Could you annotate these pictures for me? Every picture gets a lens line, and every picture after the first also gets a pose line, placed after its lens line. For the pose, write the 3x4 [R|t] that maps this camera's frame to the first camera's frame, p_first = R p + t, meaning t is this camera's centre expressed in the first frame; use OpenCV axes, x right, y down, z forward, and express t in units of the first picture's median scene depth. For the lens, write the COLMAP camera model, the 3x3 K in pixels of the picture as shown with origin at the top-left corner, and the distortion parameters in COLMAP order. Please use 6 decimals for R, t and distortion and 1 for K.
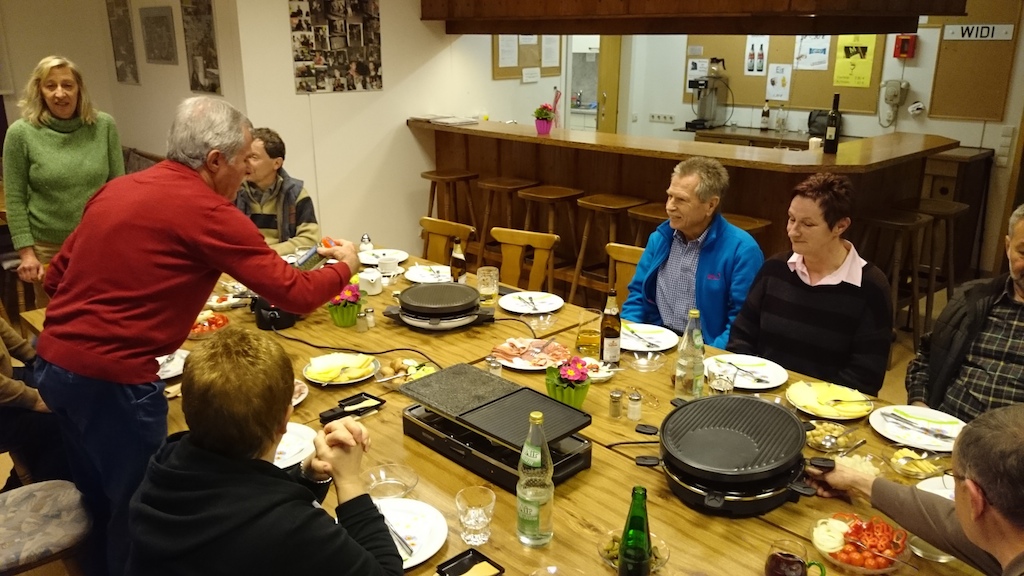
lens RADIAL K [[835.5, 0, 511.5], [0, 835.5, 306.8], [0, 0, 1]] dist [0.189563, -0.448121]
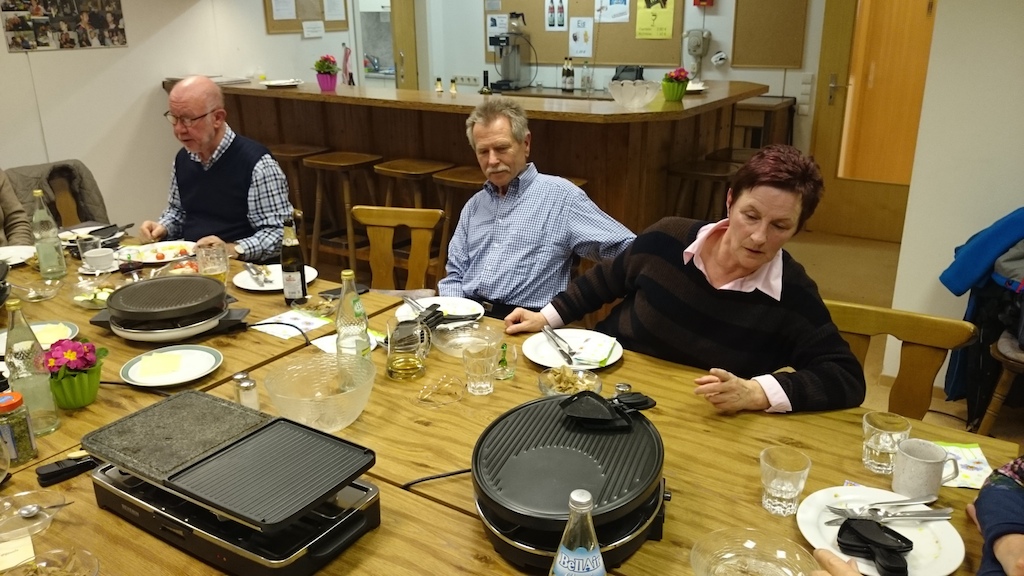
lens RADIAL K [[816.0, 0, 511.6], [0, 816.0, 312.8], [0, 0, 1]] dist [-0.007290, -0.014947]
pose [[0.975945, -0.082667, 0.201738, 0.032396], [0.074998, 0.996151, 0.045380, -0.003253], [-0.204713, -0.029158, 0.978388, 0.130040]]
